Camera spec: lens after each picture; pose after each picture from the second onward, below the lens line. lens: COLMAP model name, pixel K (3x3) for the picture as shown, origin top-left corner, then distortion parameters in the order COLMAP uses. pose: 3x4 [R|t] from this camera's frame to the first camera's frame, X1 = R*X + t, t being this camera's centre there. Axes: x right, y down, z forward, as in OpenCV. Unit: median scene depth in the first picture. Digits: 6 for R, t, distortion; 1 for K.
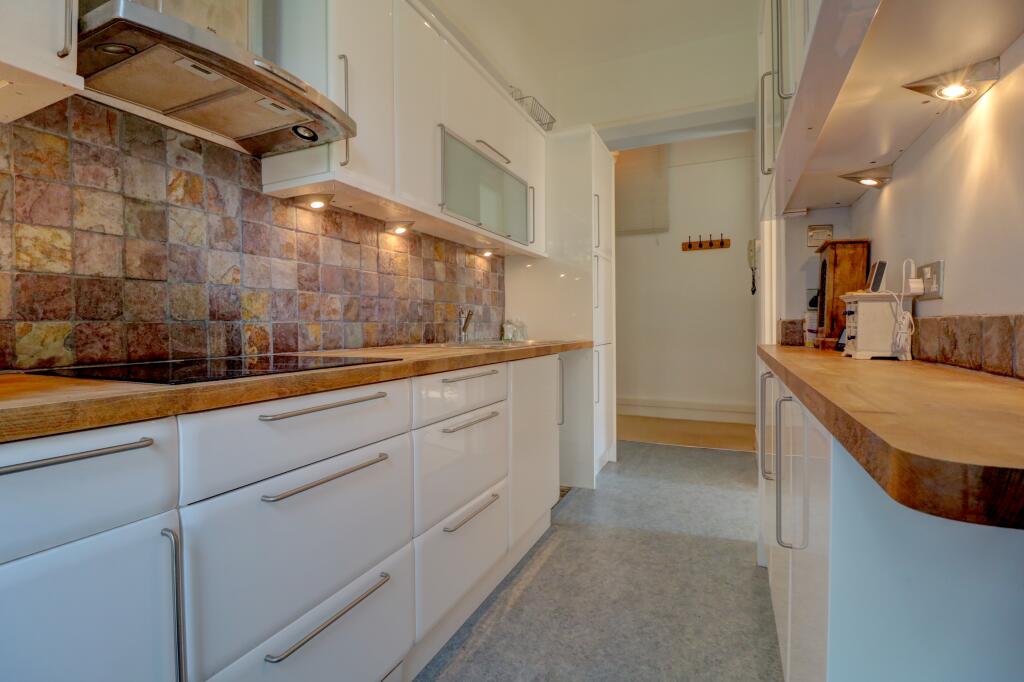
lens RADIAL K [[480.3, 0, 505.8], [0, 480.3, 329.5], [0, 0, 1]] dist [-0.002482, -0.000296]
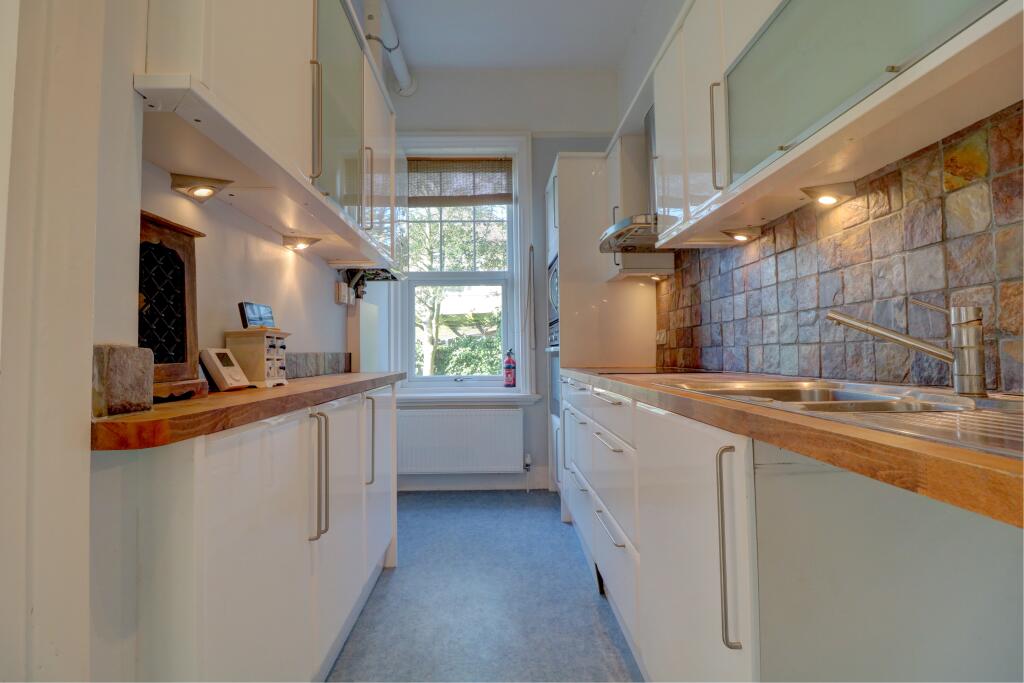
lens RADIAL K [[480.3, 0, 505.8], [0, 480.3, 330.0], [0, 0, 1]] dist [-0.002482, -0.000296]
pose [[-0.903560, -0.008753, -0.428373, 0.575895], [0.017803, 0.998161, -0.057947, 0.004643], [0.428092, -0.059985, -0.901742, 1.670726]]
